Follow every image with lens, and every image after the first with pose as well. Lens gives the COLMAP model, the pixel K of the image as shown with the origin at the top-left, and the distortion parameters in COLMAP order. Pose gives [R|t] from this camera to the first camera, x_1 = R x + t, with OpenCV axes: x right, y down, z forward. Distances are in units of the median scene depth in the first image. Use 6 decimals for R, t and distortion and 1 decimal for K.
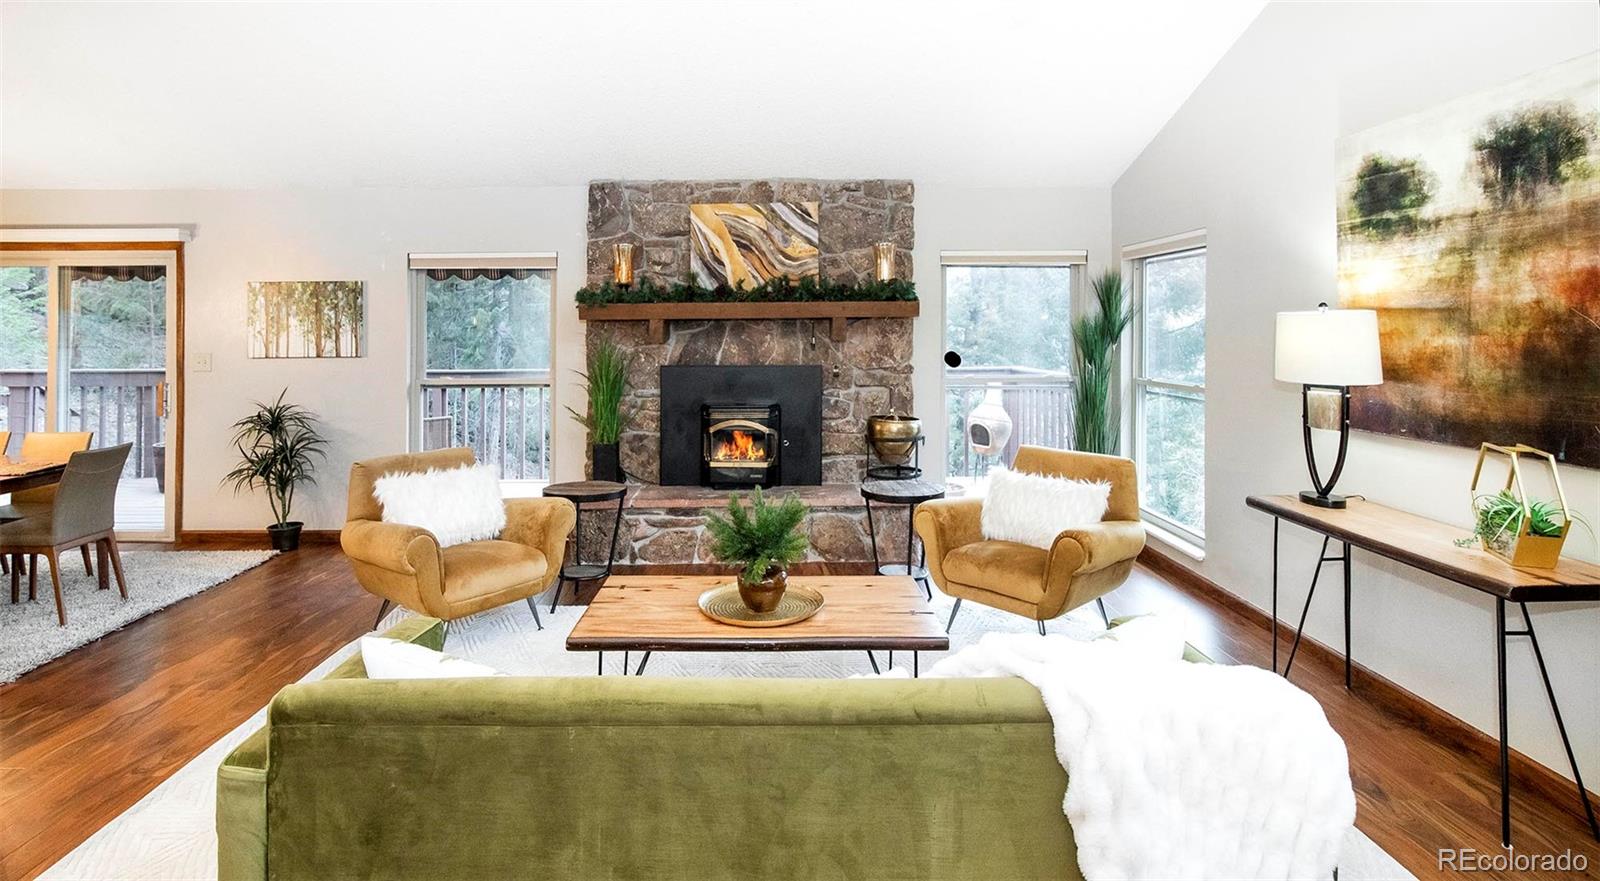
lens RADIAL K [[788.6, 0, 804.6], [0, 788.6, 360.0], [0, 0, 1]] dist [0.000202, -0.000113]
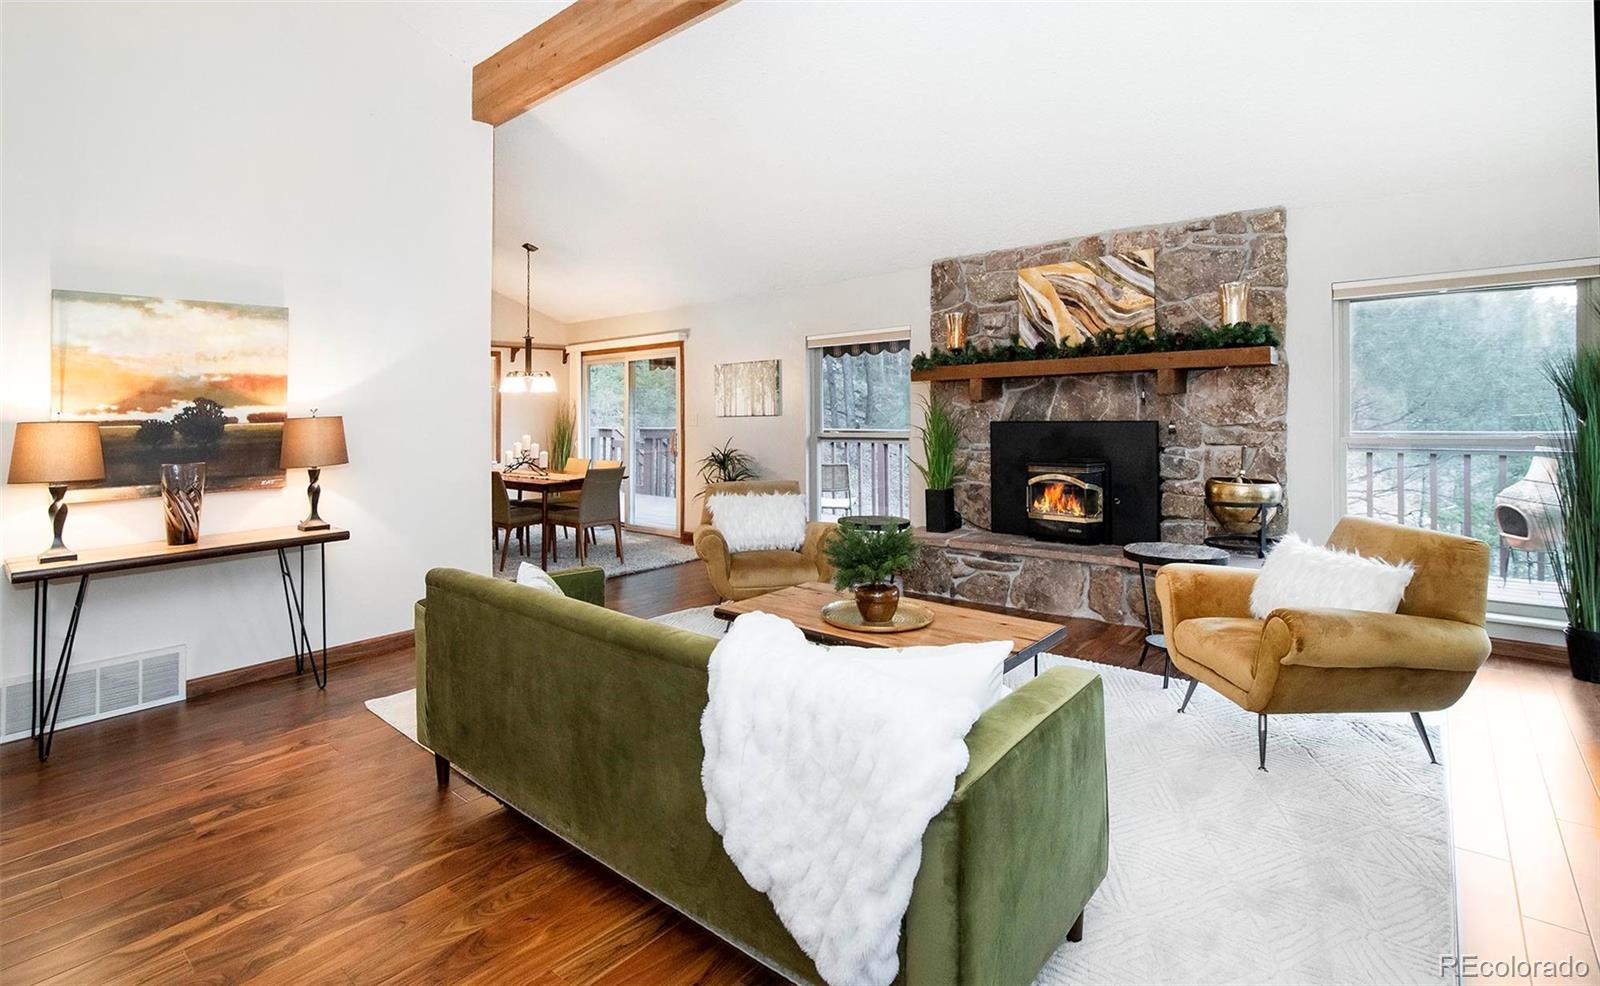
lens RADIAL K [[745.1, 0, 801.8], [0, 745.1, 419.3], [0, 0, 1]] dist [-0.002393, -0.000149]
pose [[0.759837, -0.006124, -0.650085, 0.283941], [-0.004147, 0.999890, -0.014266, 0.019685], [0.650100, 0.013536, 0.759728, 0.050701]]
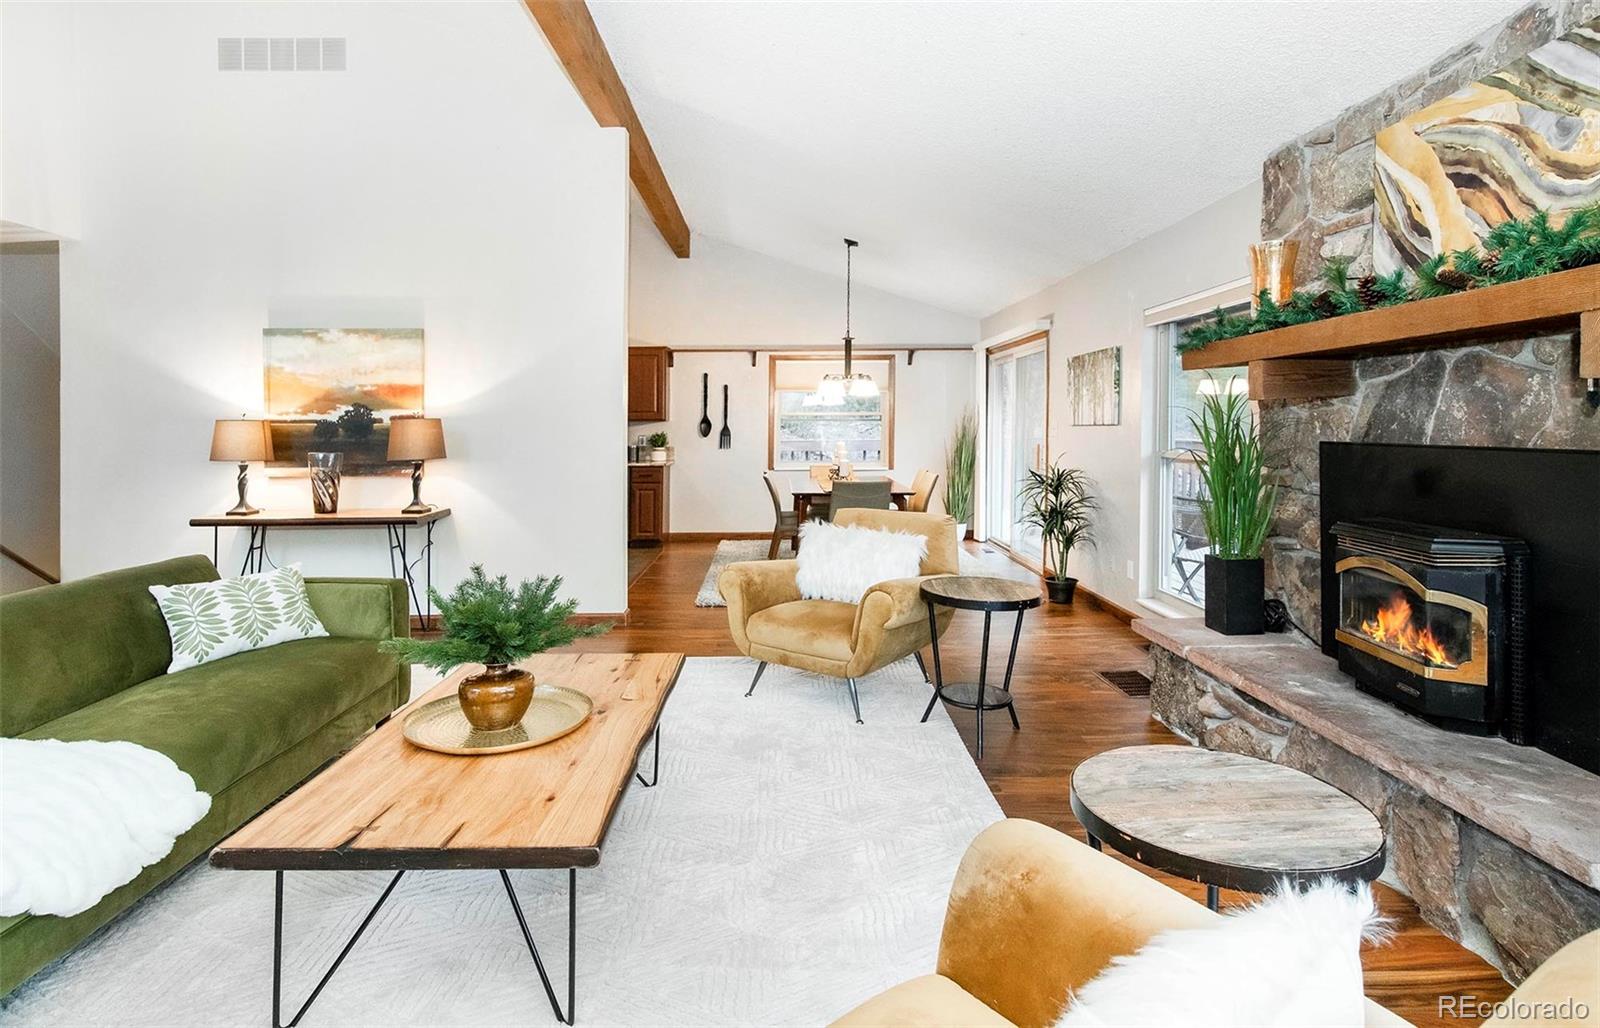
lens RADIAL K [[774.9, 0, 937.9], [0, 774.9, 445.7], [0, 0, 1]] dist [-0.000792, 0.000235]
pose [[0.042724, 0.026936, -0.998724, 0.357960], [-0.028924, 0.999251, 0.025713, 0.003693], [0.998668, 0.027789, 0.043471, 0.692490]]
